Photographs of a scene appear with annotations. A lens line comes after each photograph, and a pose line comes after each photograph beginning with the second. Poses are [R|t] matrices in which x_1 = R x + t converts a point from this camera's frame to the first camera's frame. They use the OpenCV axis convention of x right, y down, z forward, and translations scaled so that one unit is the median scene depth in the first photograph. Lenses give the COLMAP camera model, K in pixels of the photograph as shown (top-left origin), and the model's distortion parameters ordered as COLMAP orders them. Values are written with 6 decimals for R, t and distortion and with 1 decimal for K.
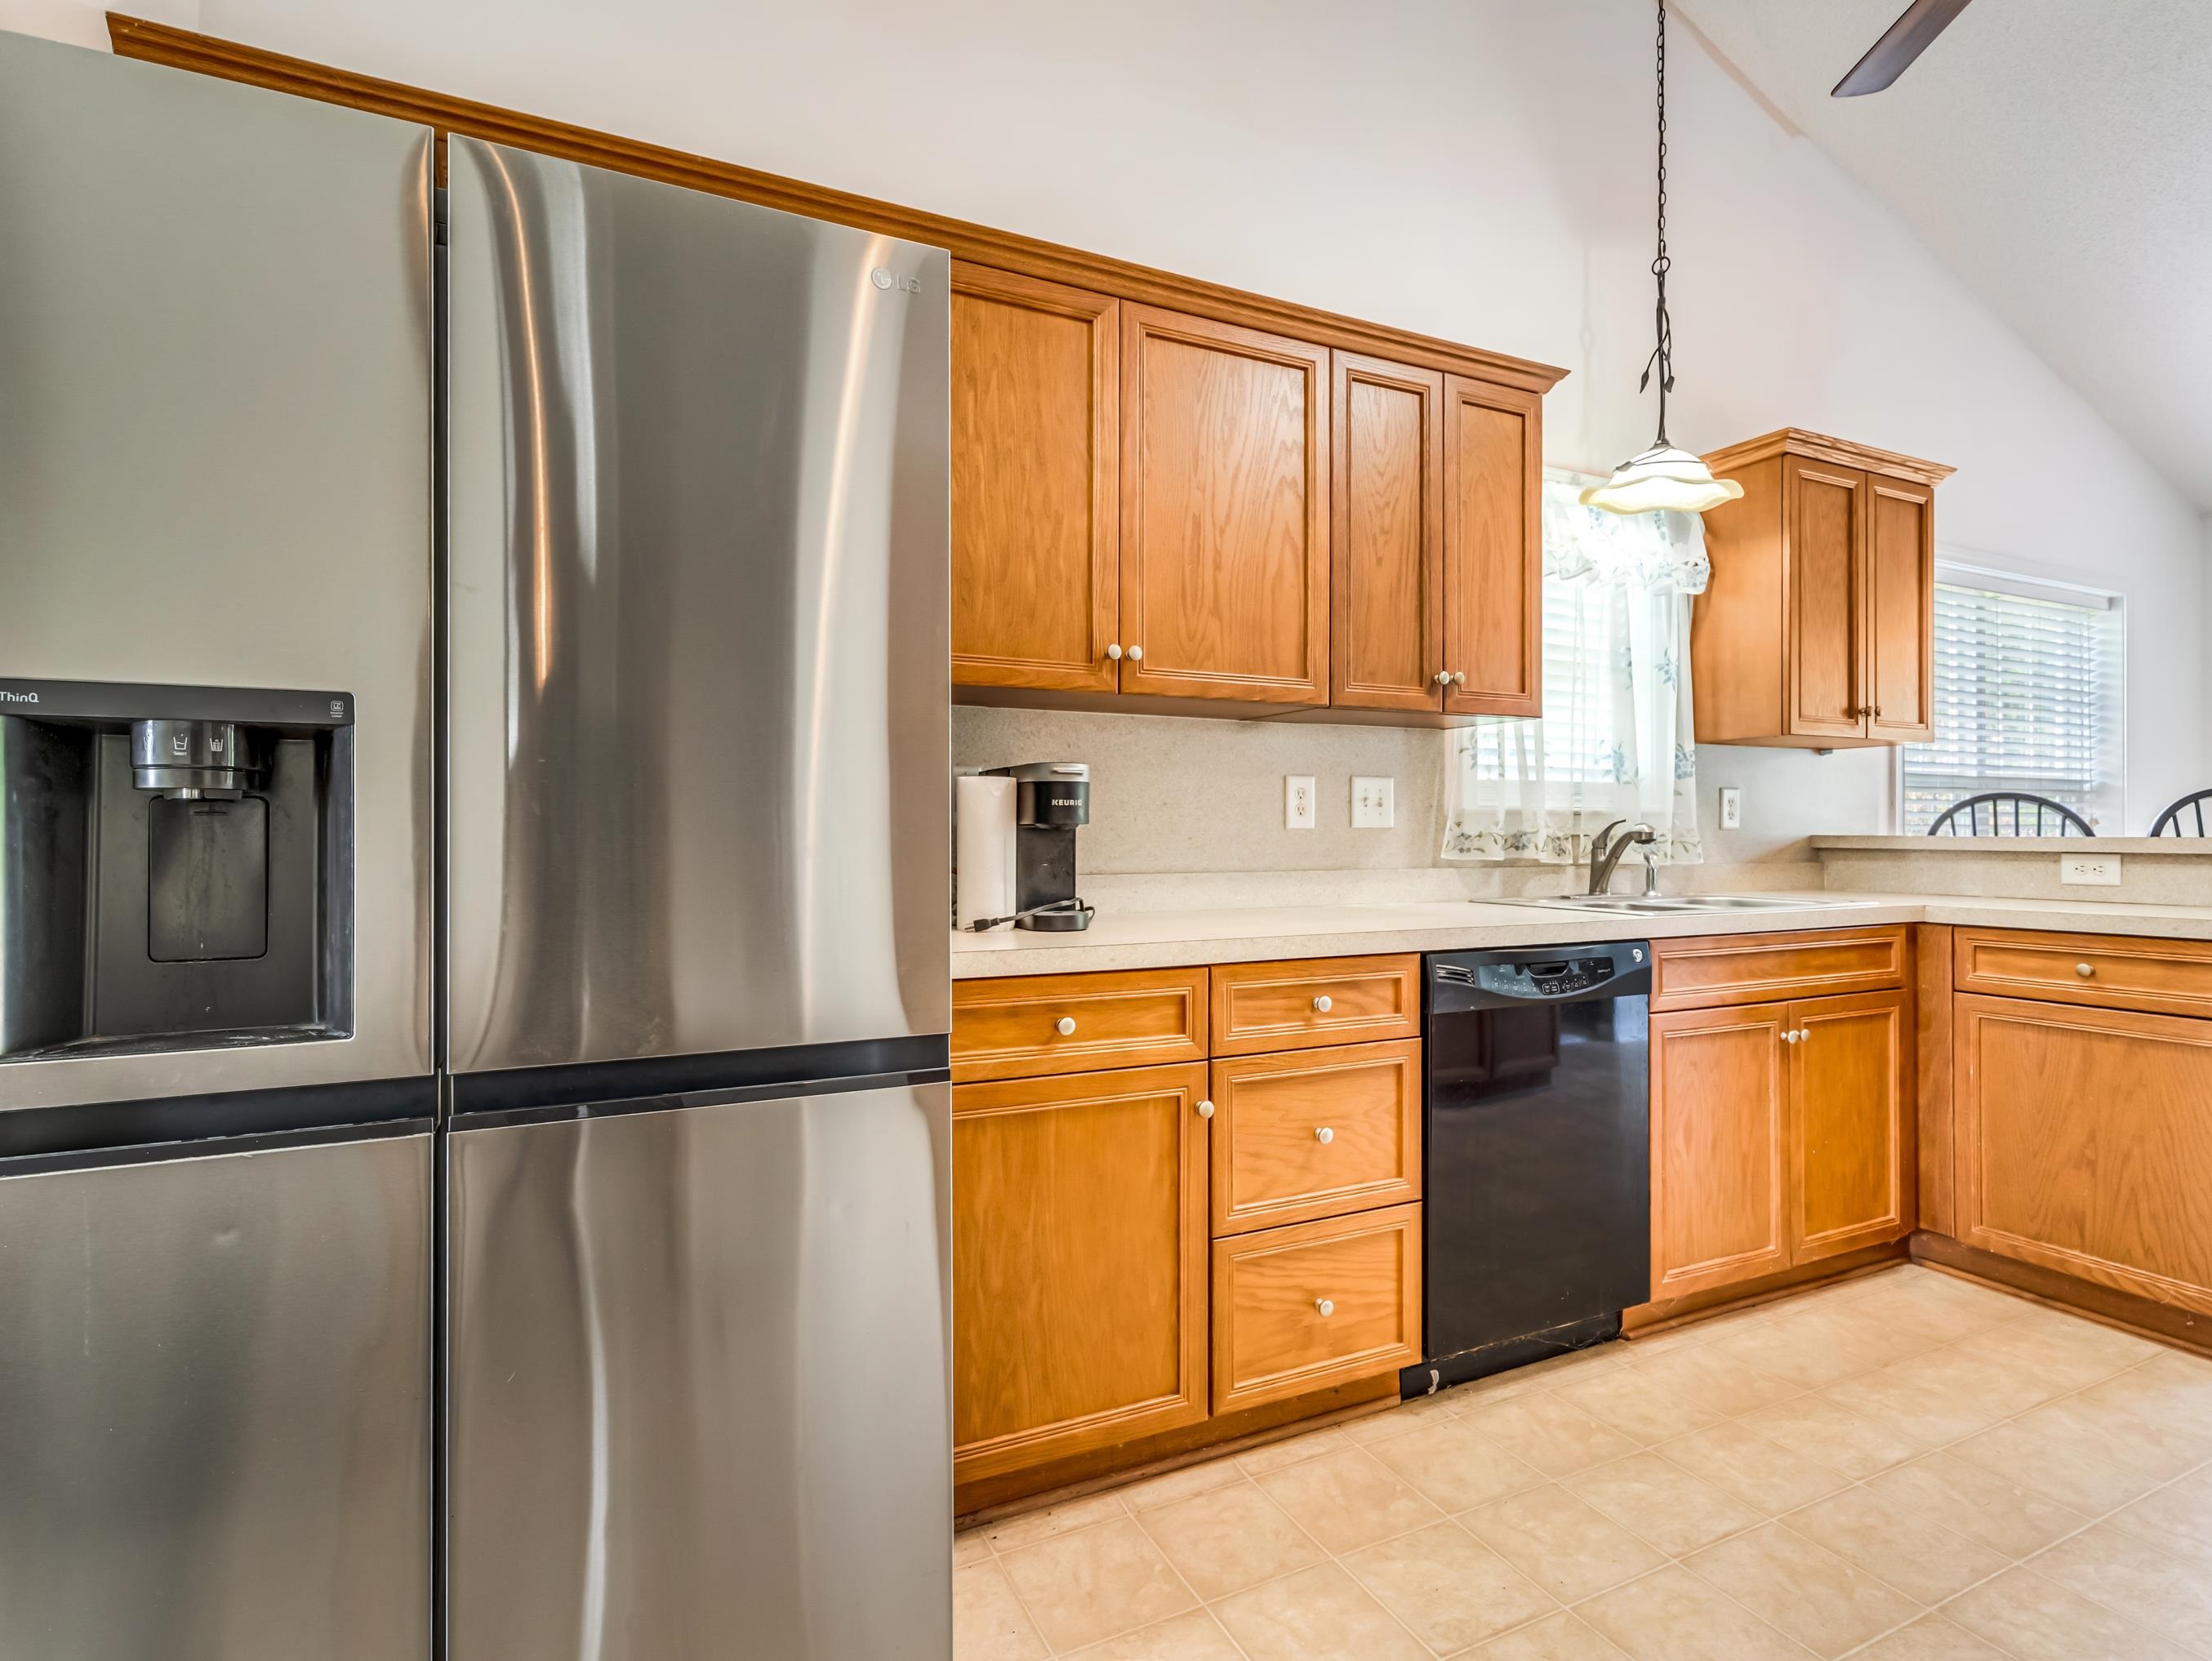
lens RADIAL K [[1128.3, 0, 1095.9], [0, 1128.3, 821.3], [0, 0, 1]] dist [0.004038, 0.001717]
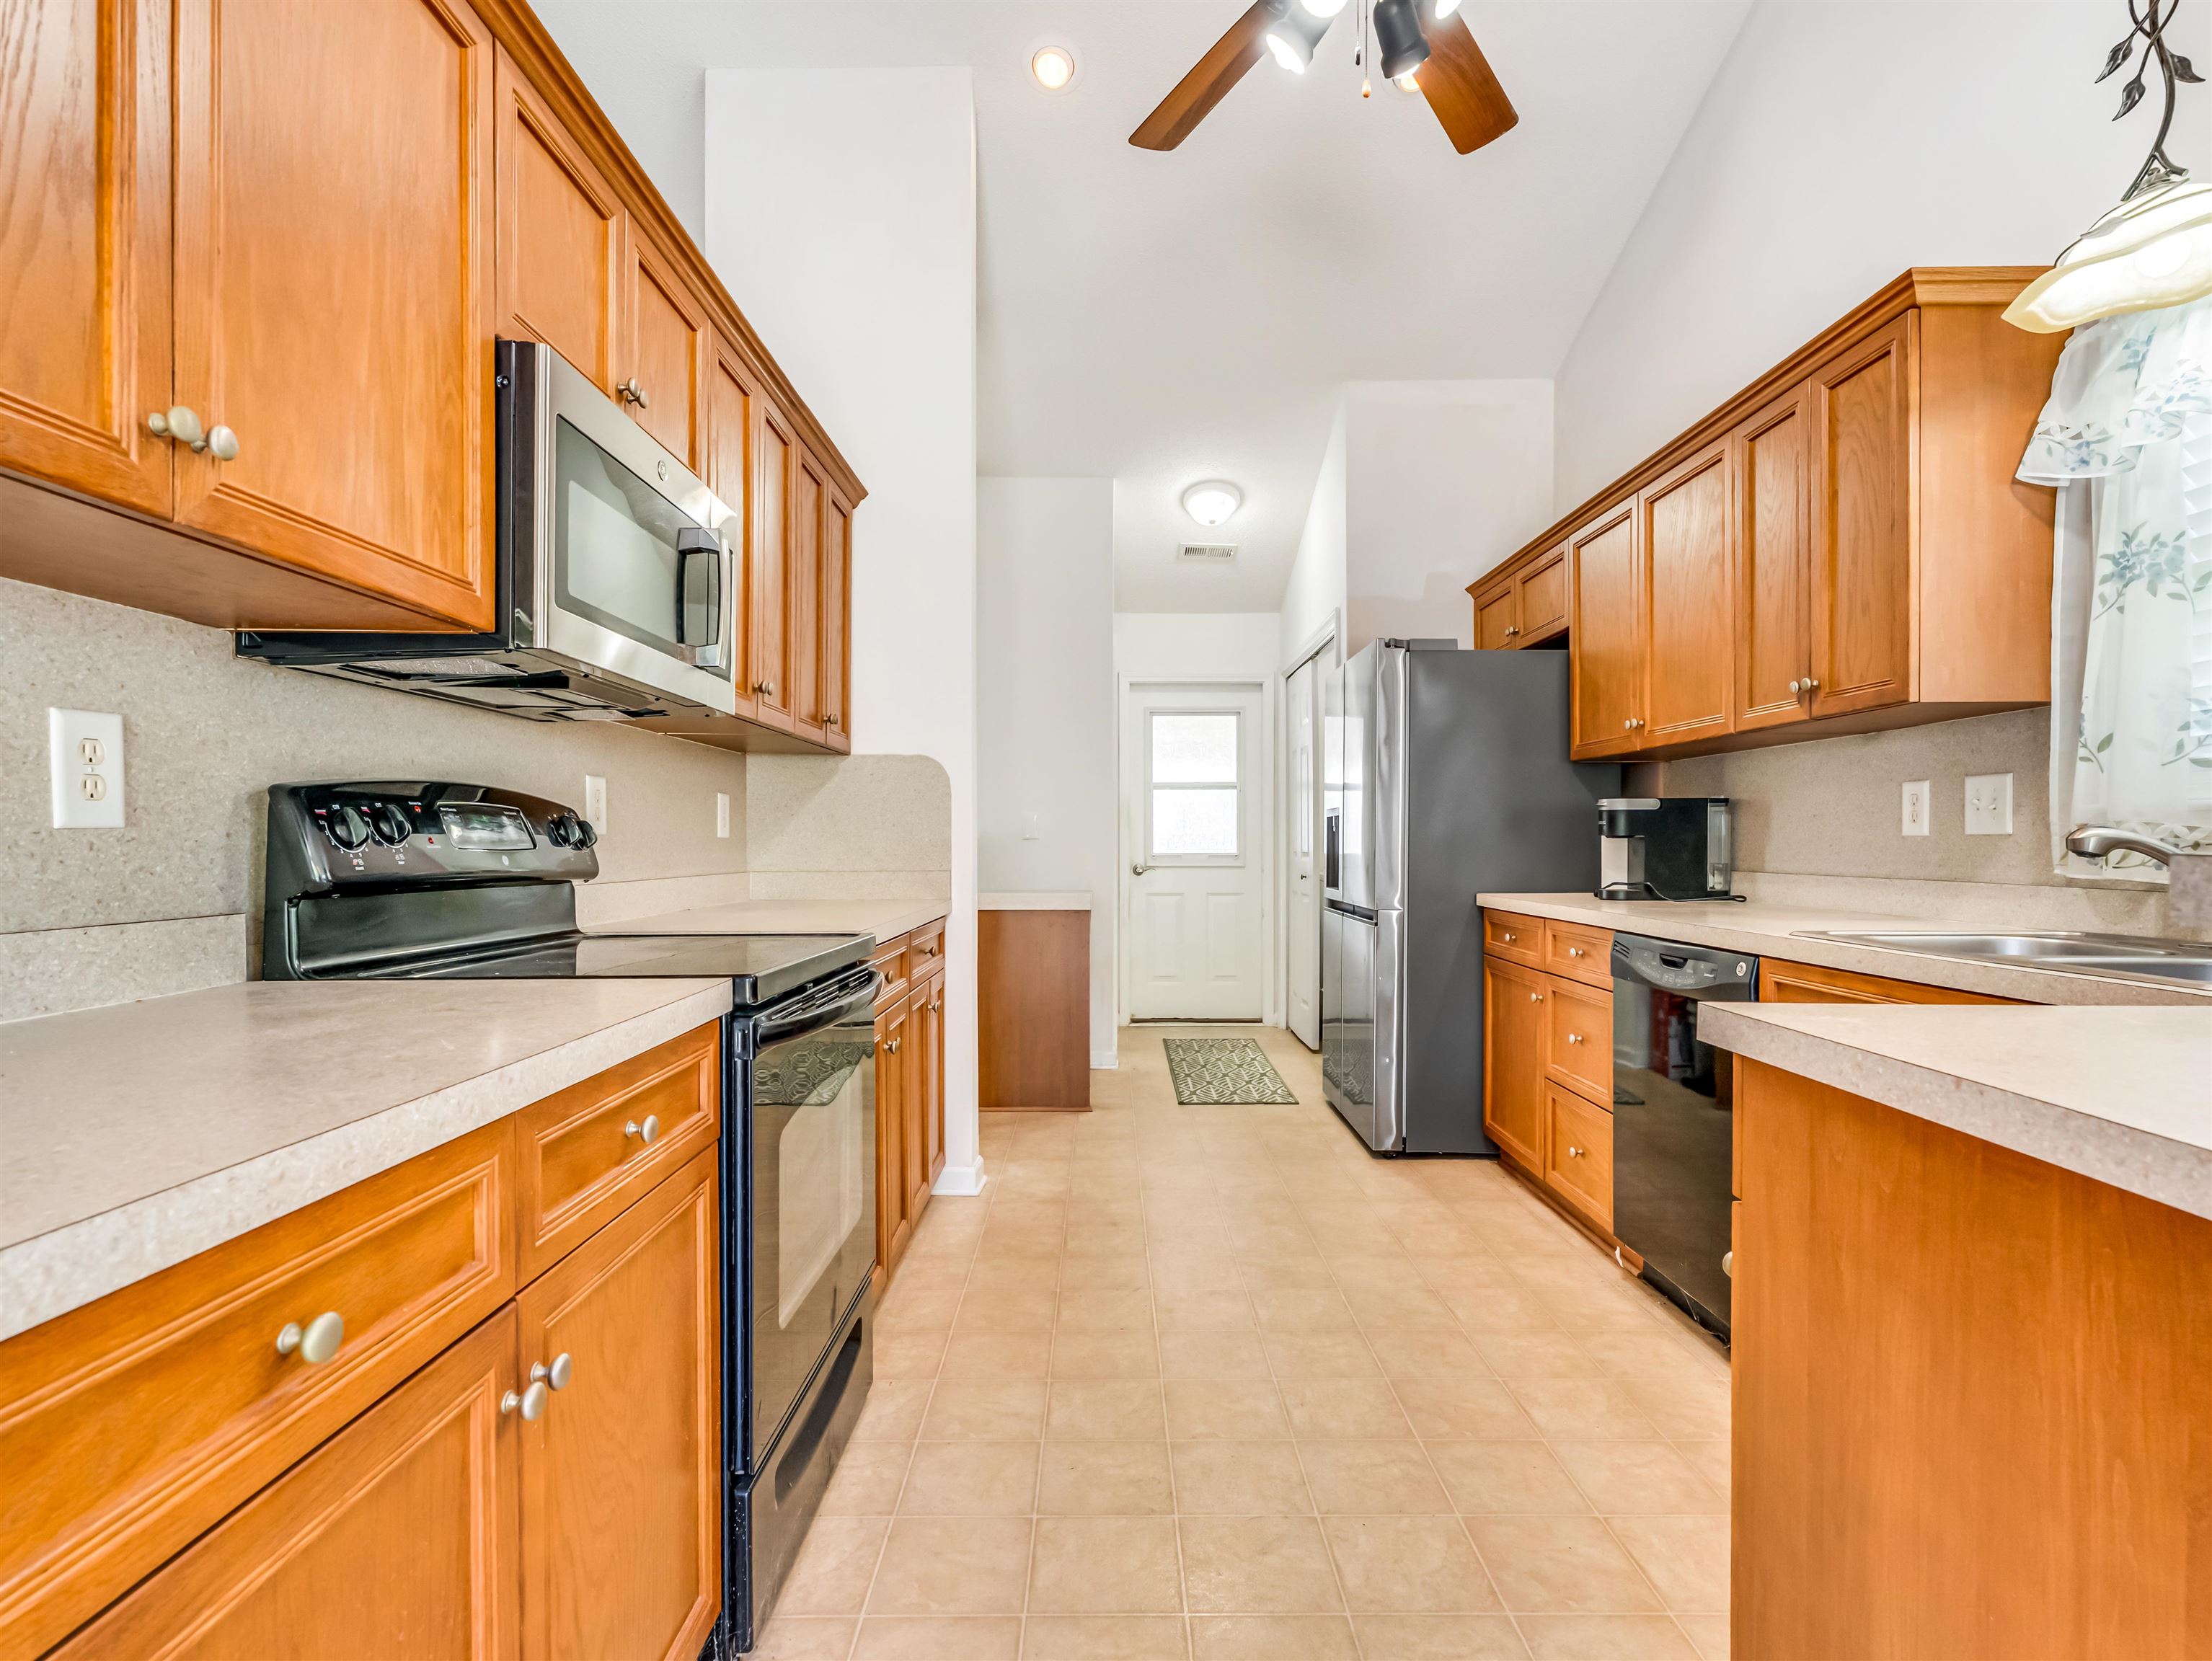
lens RADIAL K [[1128.2, 0, 1104.0], [0, 1128.2, 836.1], [0, 0, 1]] dist [0.004038, 0.001717]
pose [[-0.439444, -0.004708, -0.898258, 1.341870], [0.002835, 0.999974, -0.006628, 0.011124], [0.898266, -0.005459, -0.439419, 0.800056]]
